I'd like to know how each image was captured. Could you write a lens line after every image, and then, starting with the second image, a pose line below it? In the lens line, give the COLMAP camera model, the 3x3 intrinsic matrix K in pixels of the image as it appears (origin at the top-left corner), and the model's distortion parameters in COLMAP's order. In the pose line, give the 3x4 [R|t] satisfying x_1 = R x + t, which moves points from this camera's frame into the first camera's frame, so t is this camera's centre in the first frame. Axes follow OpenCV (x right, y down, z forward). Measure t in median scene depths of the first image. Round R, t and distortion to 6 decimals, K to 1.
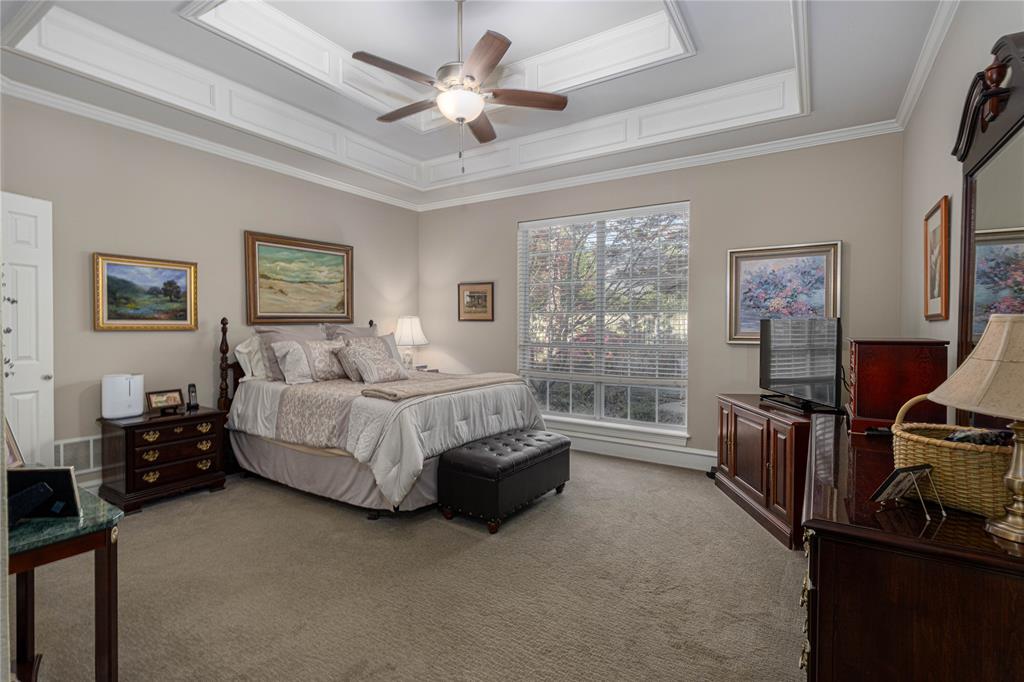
lens RADIAL K [[481.5, 0, 510.8], [0, 481.5, 336.2], [0, 0, 1]] dist [0.004445, 0.000622]
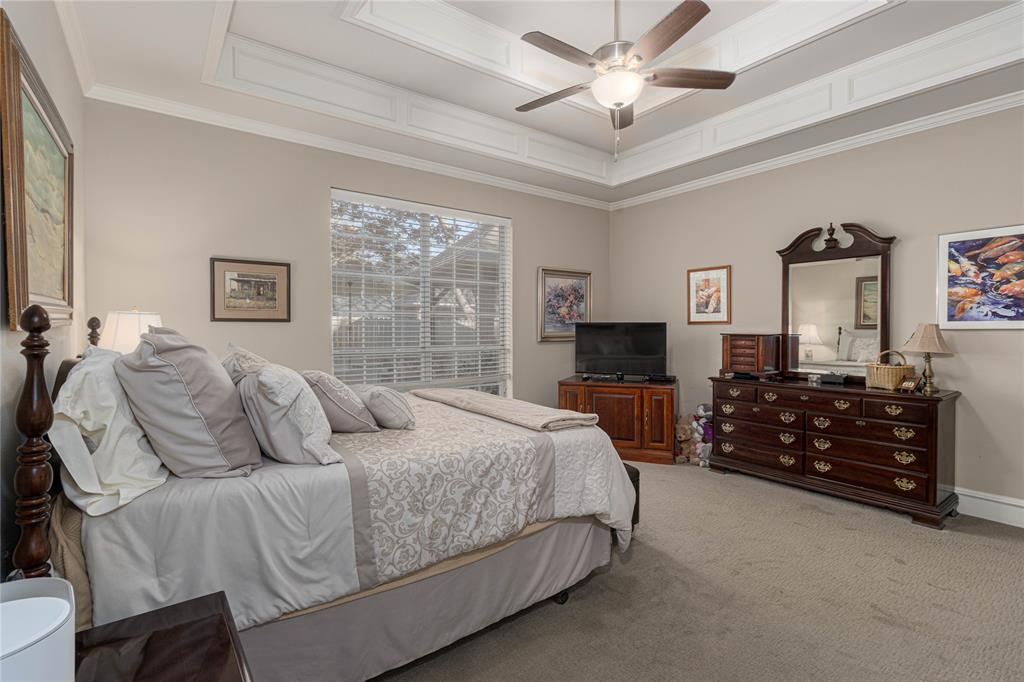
lens RADIAL K [[481.5, 0, 514.0], [0, 481.5, 335.6], [0, 0, 1]] dist [0.004445, 0.000622]
pose [[0.347606, -0.020492, 0.937417, -0.605029], [0.021822, 0.999667, 0.013762, -0.014926], [-0.937387, 0.015672, 0.347937, 0.505569]]
